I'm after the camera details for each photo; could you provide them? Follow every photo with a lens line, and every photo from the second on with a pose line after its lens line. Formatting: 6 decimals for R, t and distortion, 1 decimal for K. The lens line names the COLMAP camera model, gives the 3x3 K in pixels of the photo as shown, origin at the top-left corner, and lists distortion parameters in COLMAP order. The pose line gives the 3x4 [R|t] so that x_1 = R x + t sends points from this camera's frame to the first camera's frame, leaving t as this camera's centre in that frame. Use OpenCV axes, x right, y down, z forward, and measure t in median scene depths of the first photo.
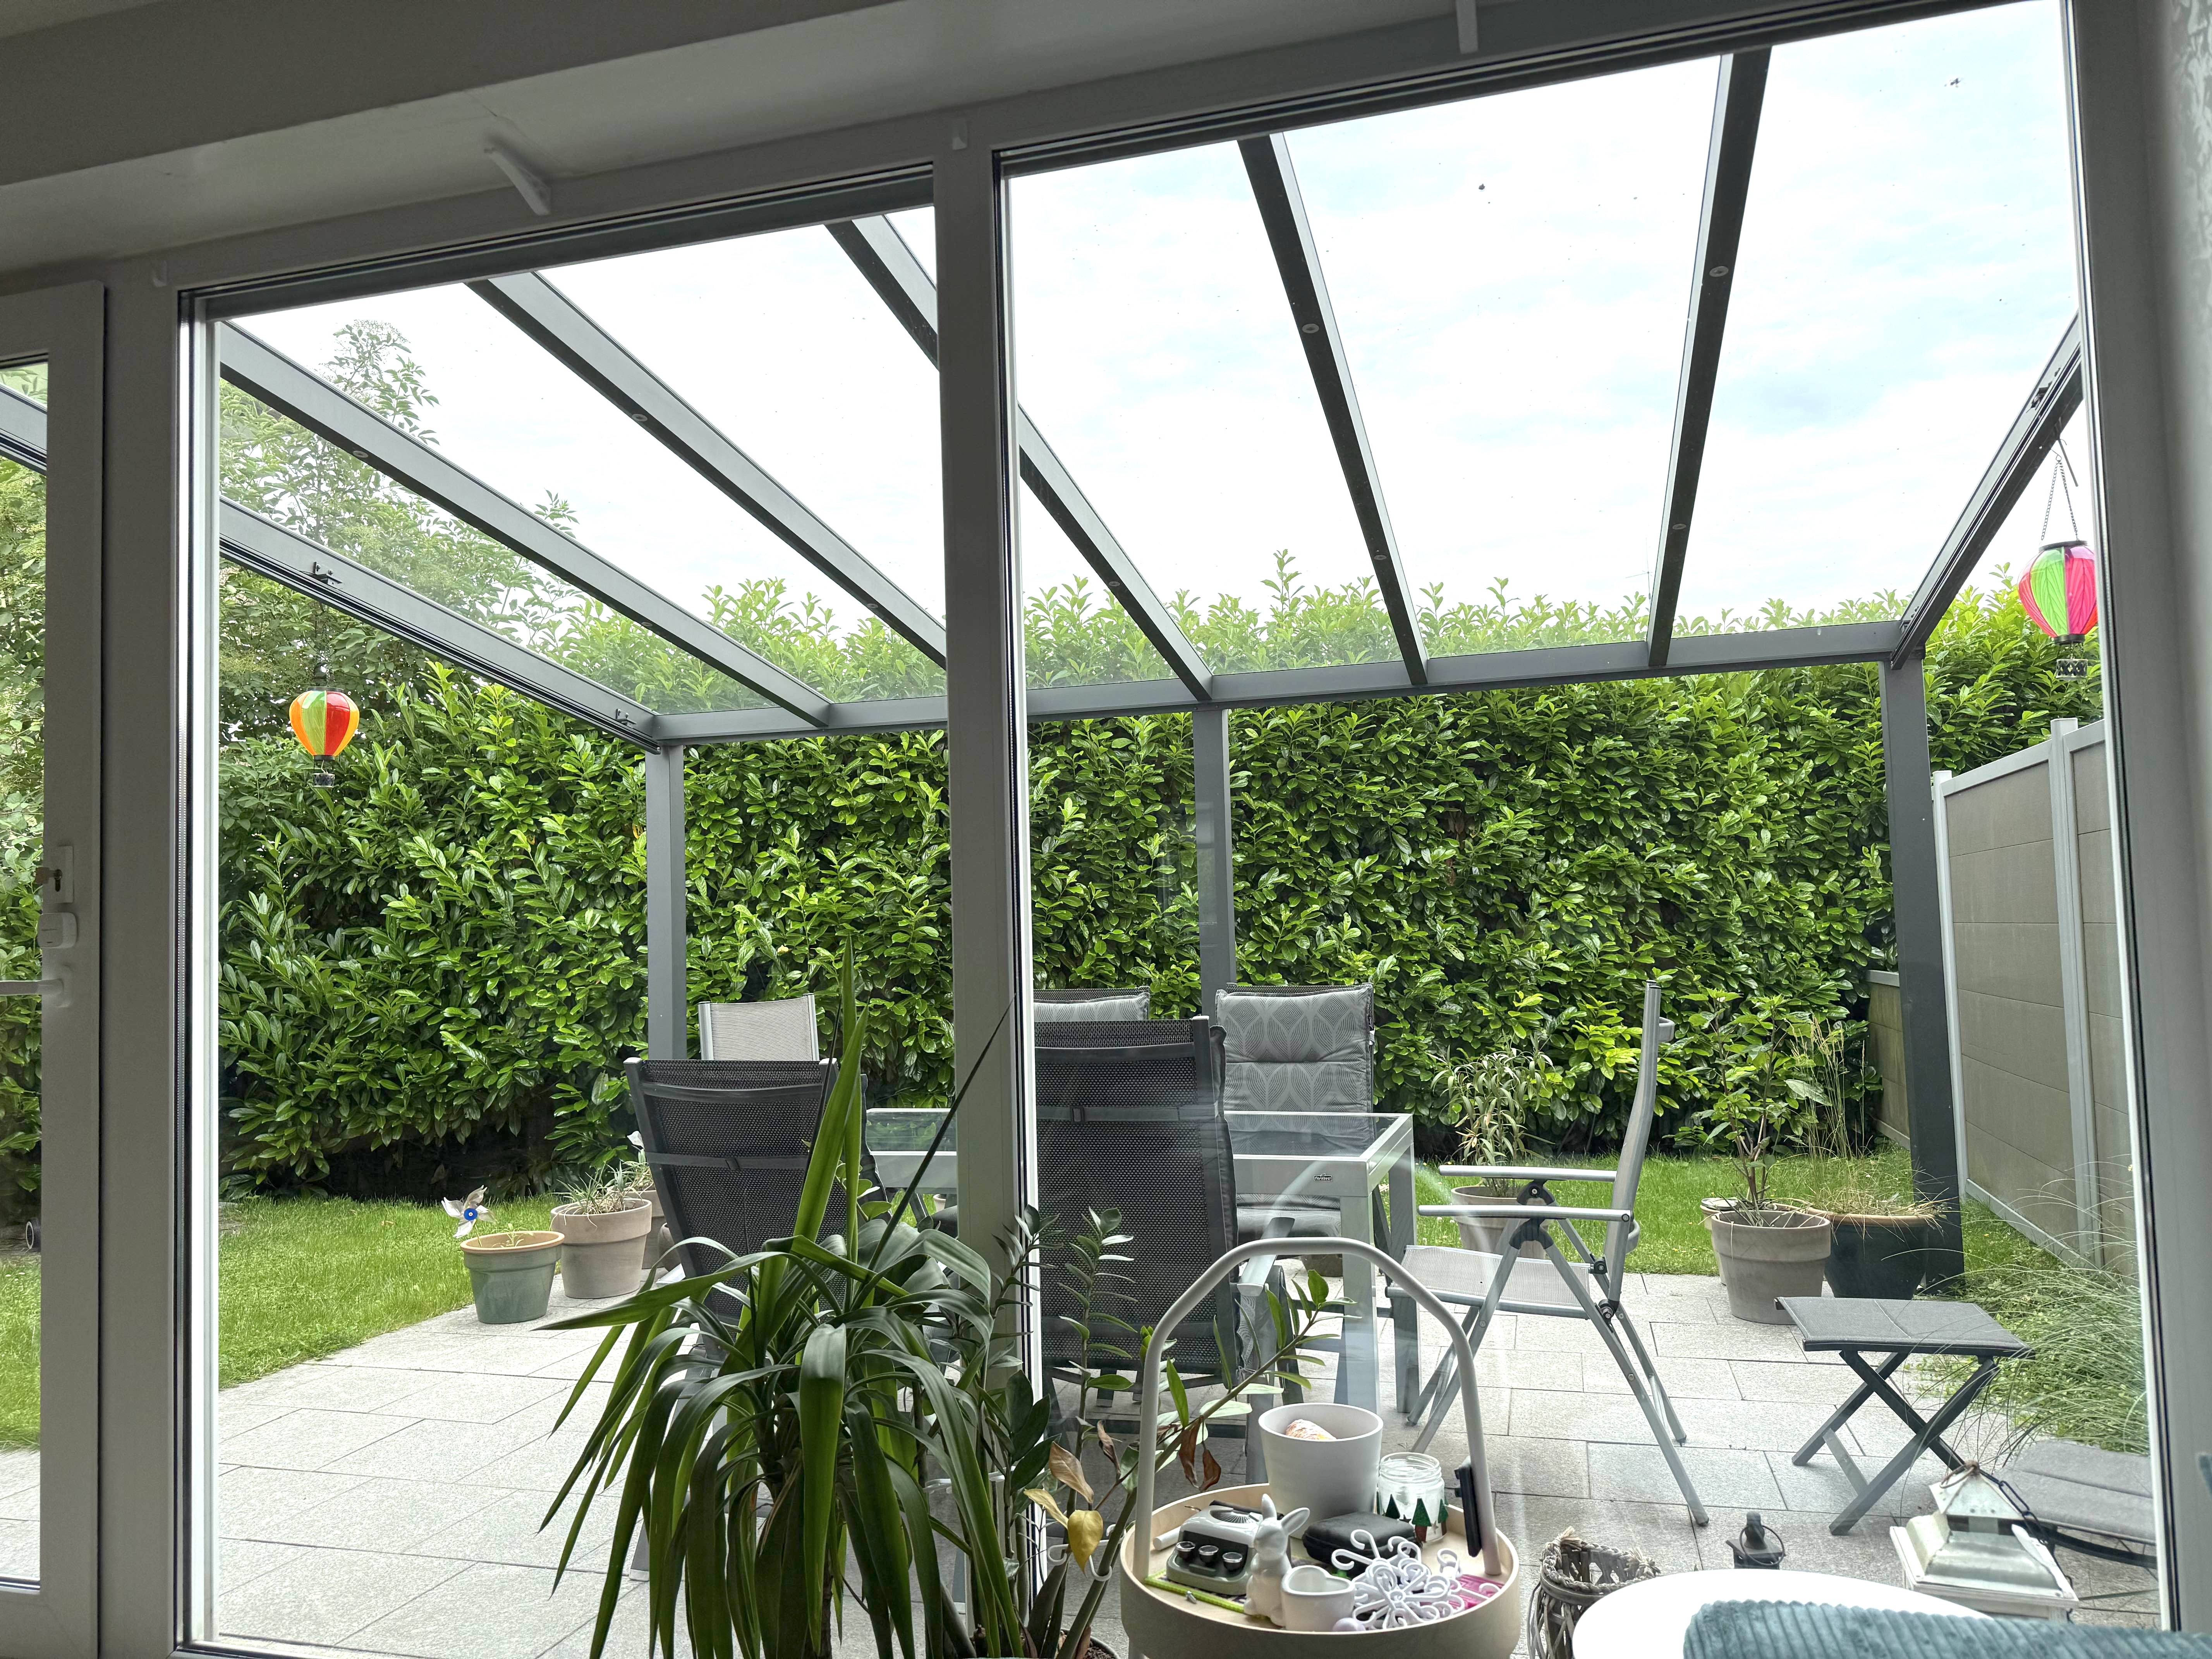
lens RADIAL K [[1548.8, 0, 1113.4], [0, 1548.8, 832.9], [0, 0, 1]] dist [0.055569, -0.059104]
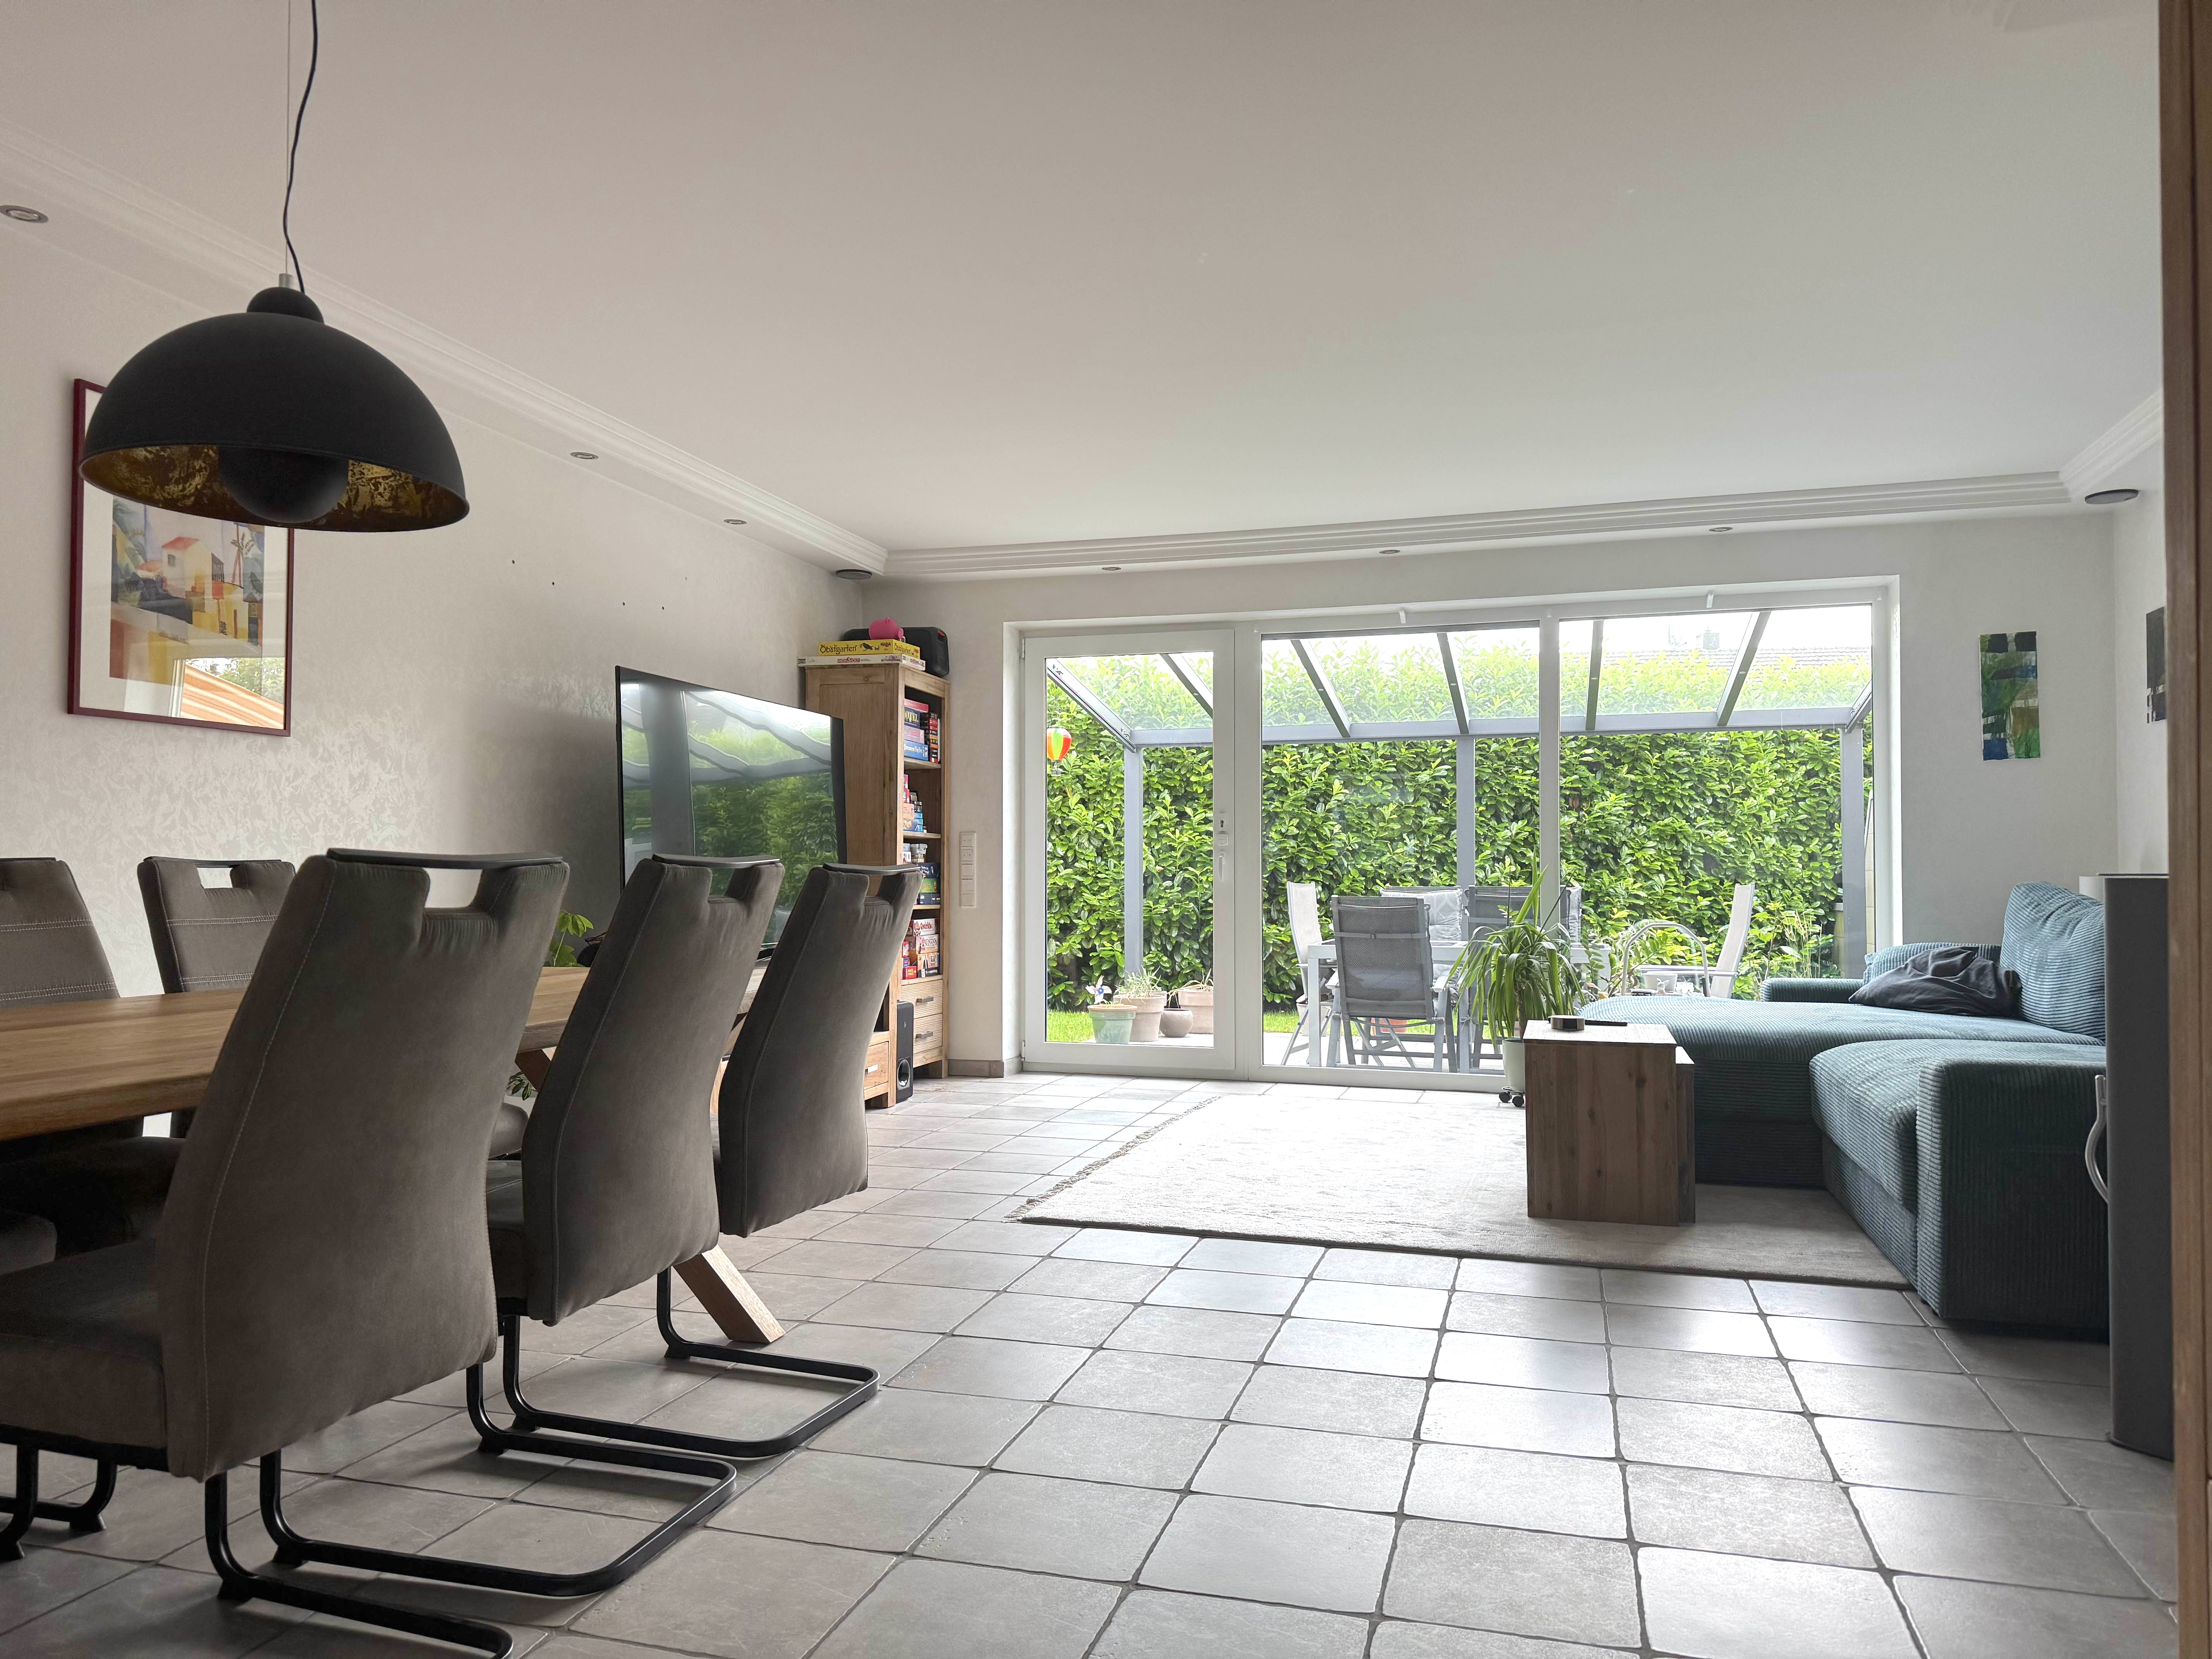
lens RADIAL K [[1548.8, 0, 1096.7], [0, 1548.8, 832.2], [0, 0, 1]] dist [0.055569, -0.059104]
pose [[0.999592, 0.028292, -0.003863, -0.256046], [-0.028139, 0.998980, 0.035304, -0.016857], [0.004858, -0.035181, 0.999369, -0.574932]]
